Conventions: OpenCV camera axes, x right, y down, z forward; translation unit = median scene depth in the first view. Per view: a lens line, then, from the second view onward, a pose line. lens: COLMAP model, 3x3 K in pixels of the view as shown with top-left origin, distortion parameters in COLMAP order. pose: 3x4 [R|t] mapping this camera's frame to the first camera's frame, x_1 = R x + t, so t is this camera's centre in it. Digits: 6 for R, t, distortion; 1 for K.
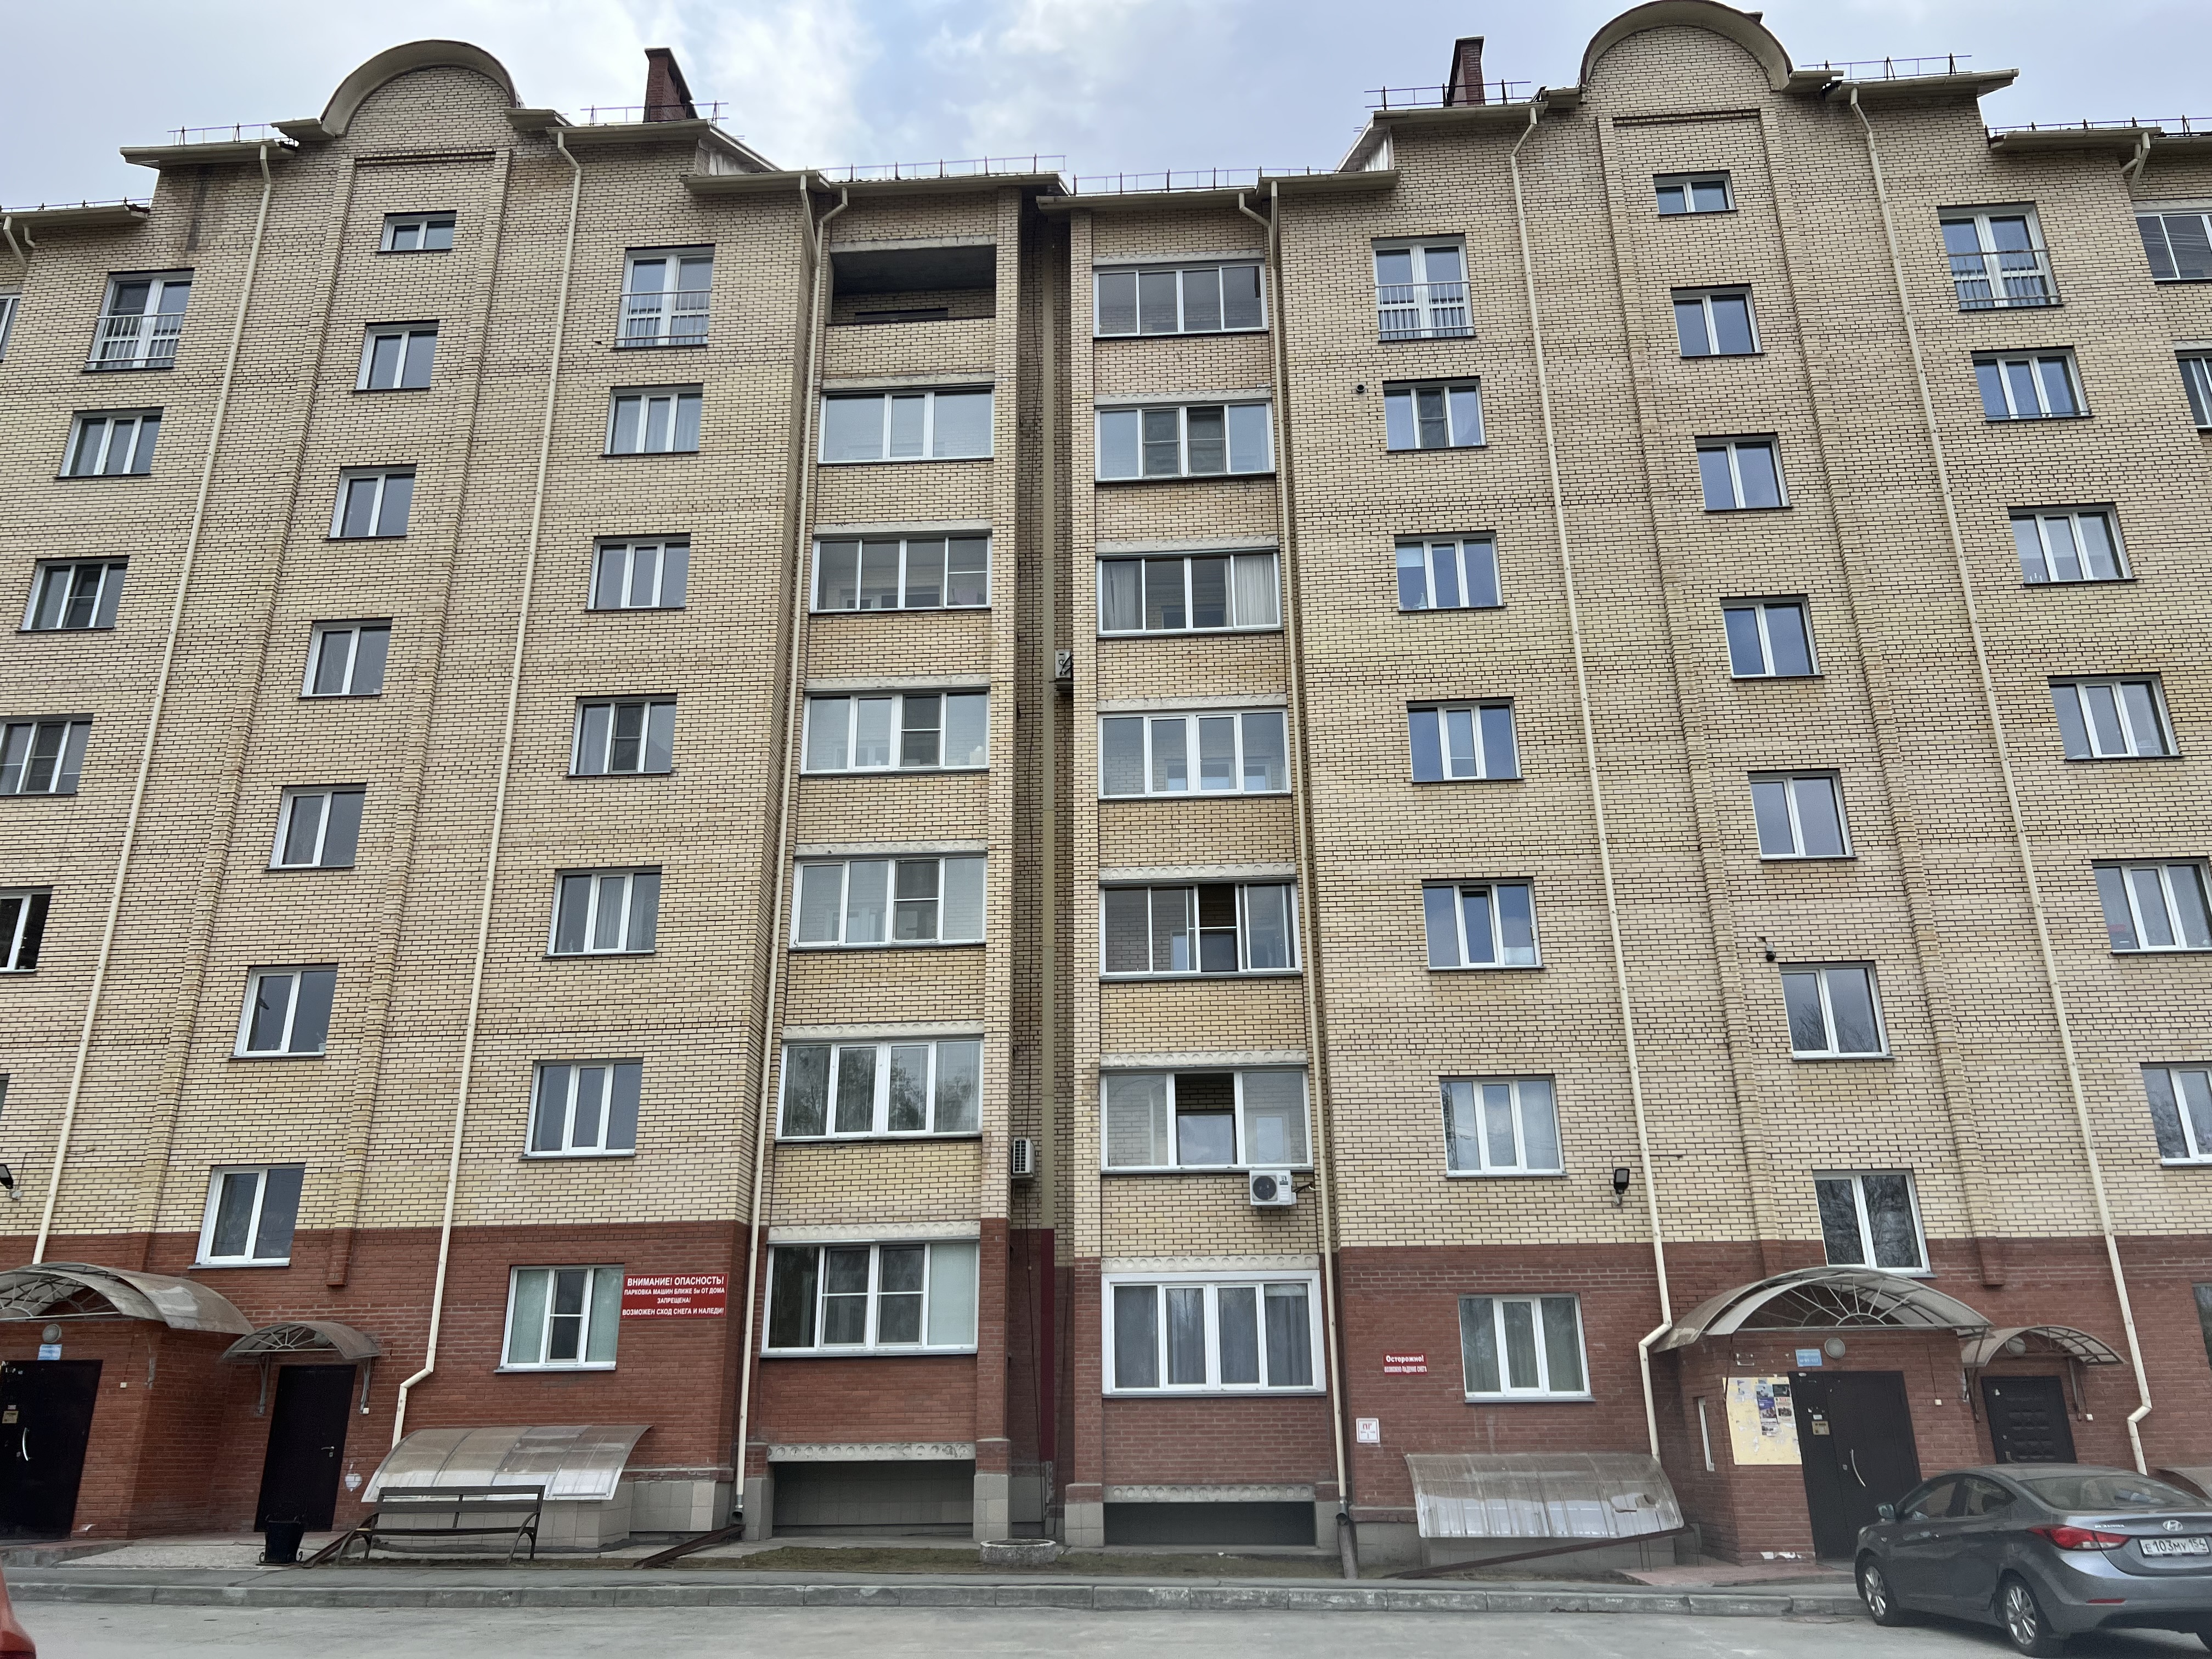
lens RADIAL K [[1660.2, 0, 1118.3], [0, 1660.2, 809.9], [0, 0, 1]] dist [0.033183, -0.041416]
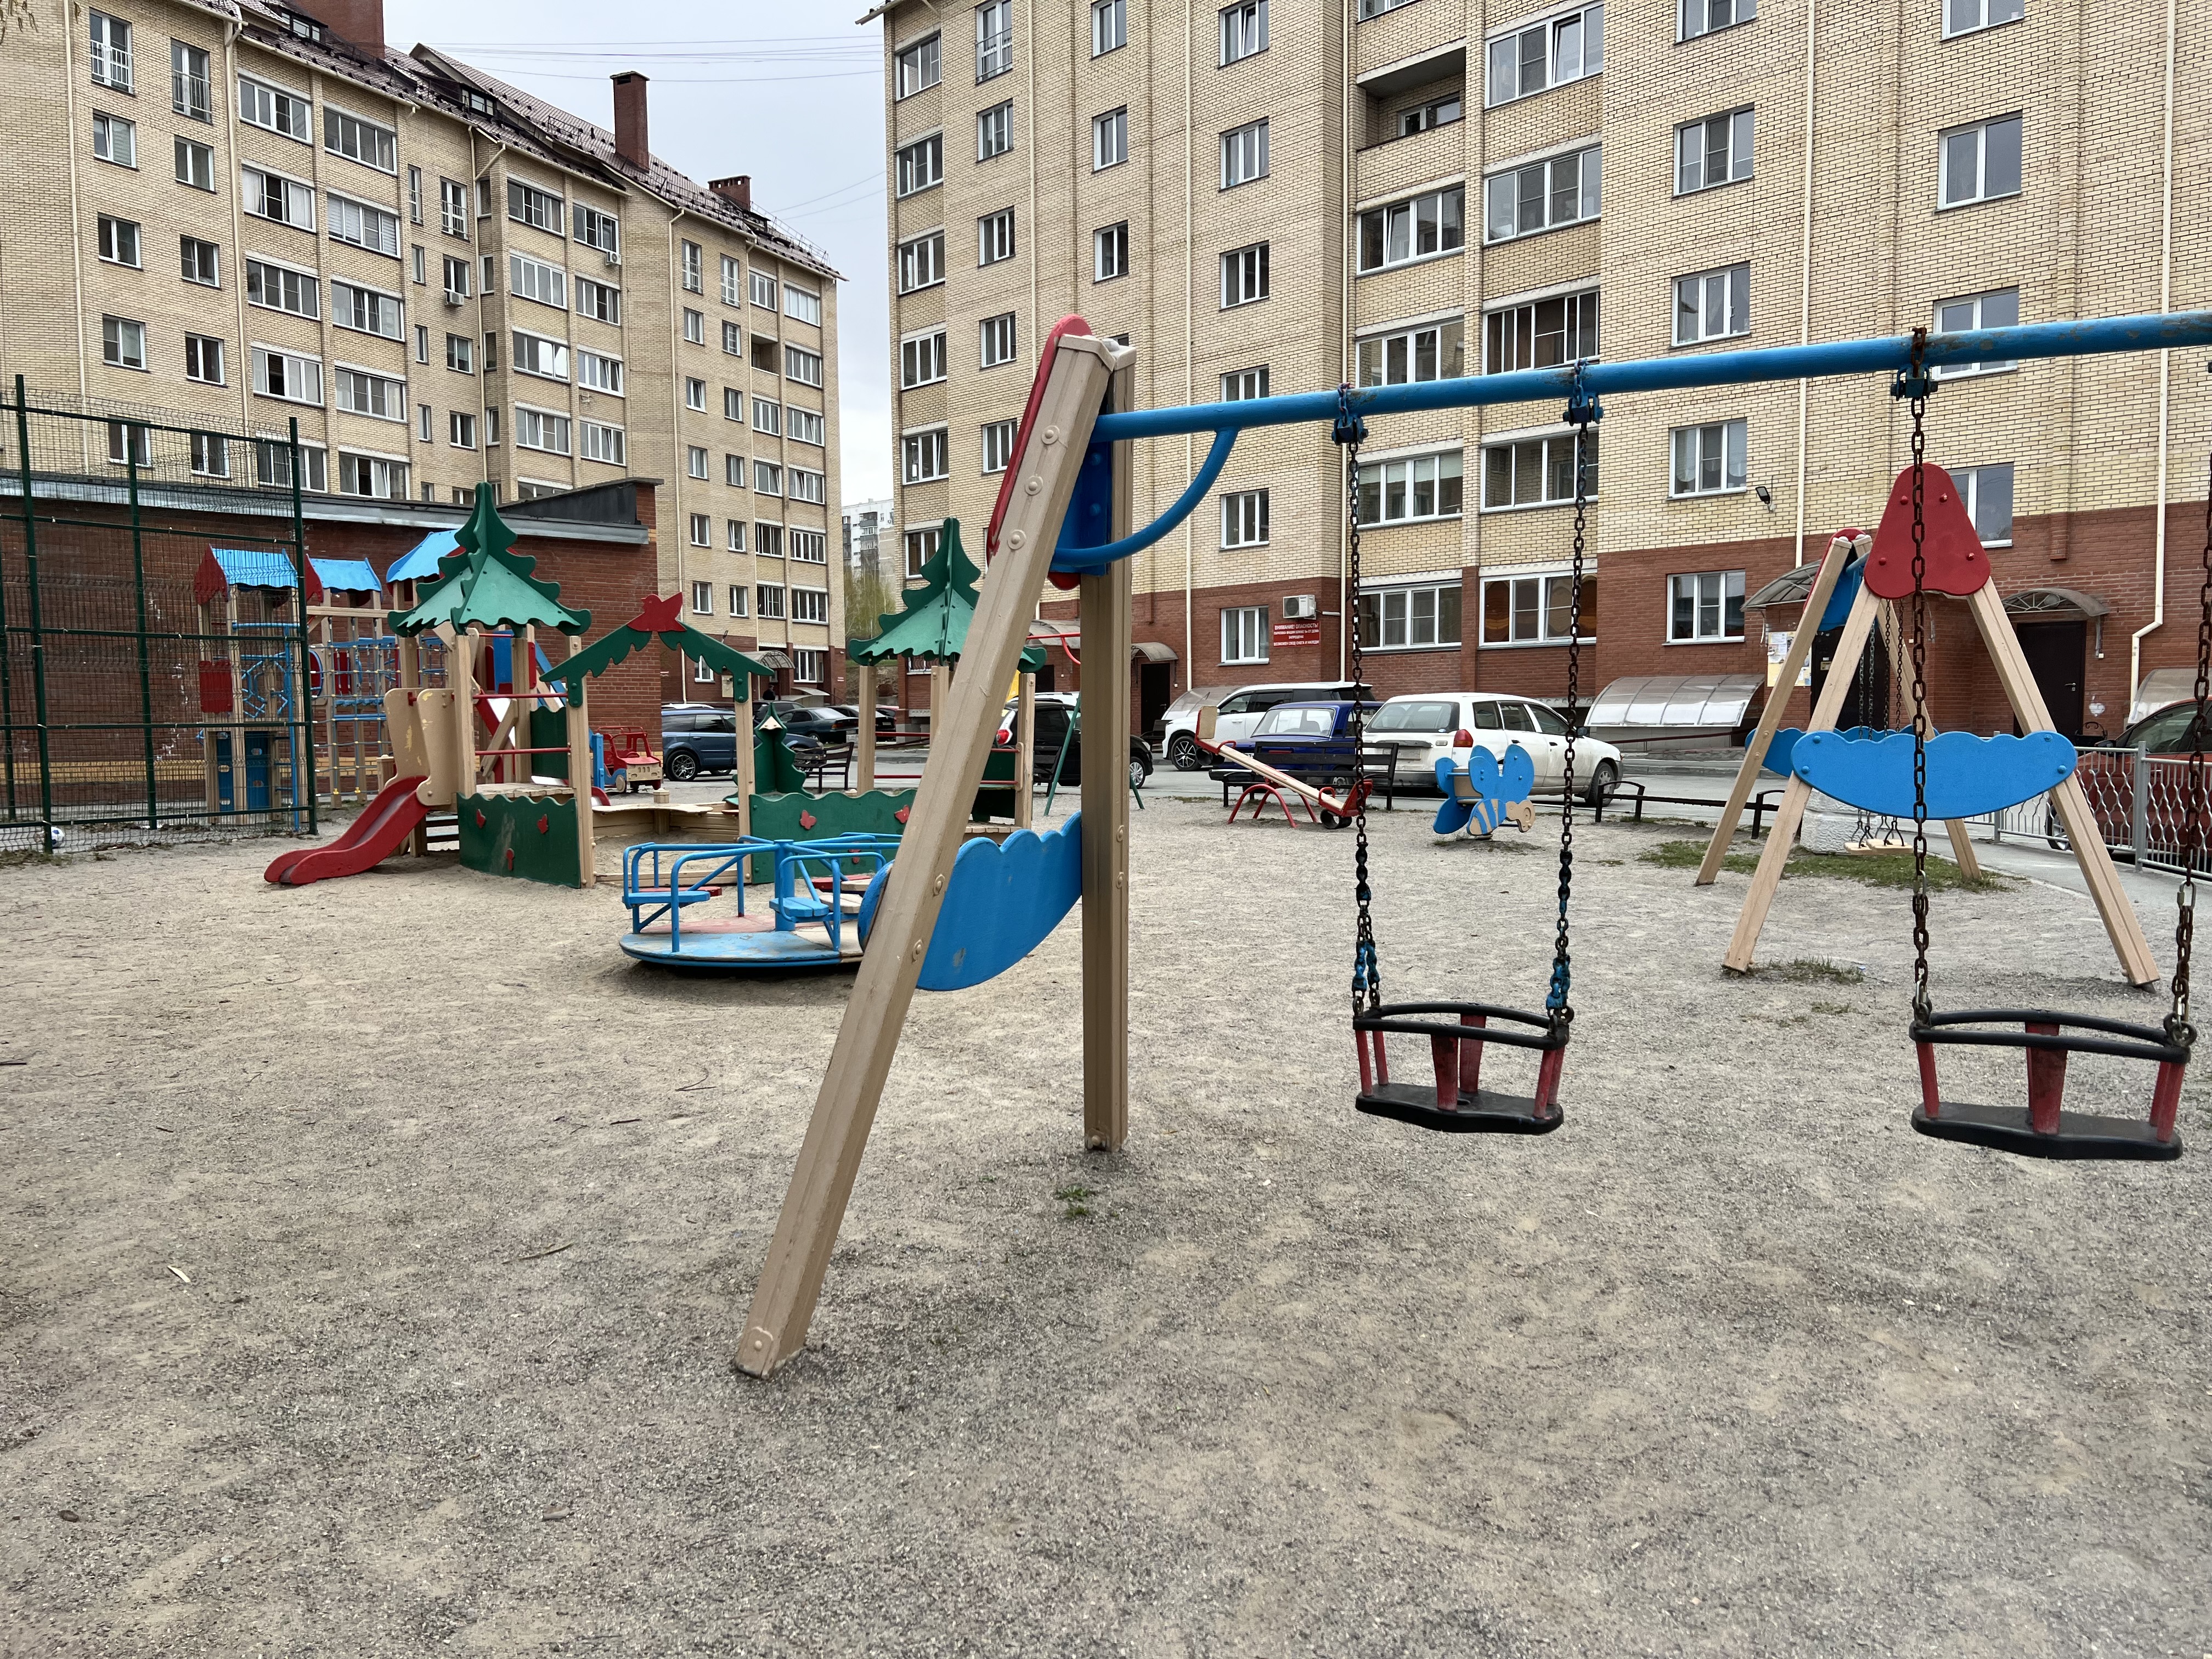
lens RADIAL K [[1660.2, 0, 1097.7], [0, 1660.2, 838.4], [0, 0, 1]] dist [0.033183, -0.041416]
pose [[0.736997, 0.052630, -0.673844, -0.138994], [0.248855, 0.905801, 0.342924, -0.110854], [0.628417, -0.420423, 0.654475, -0.291431]]
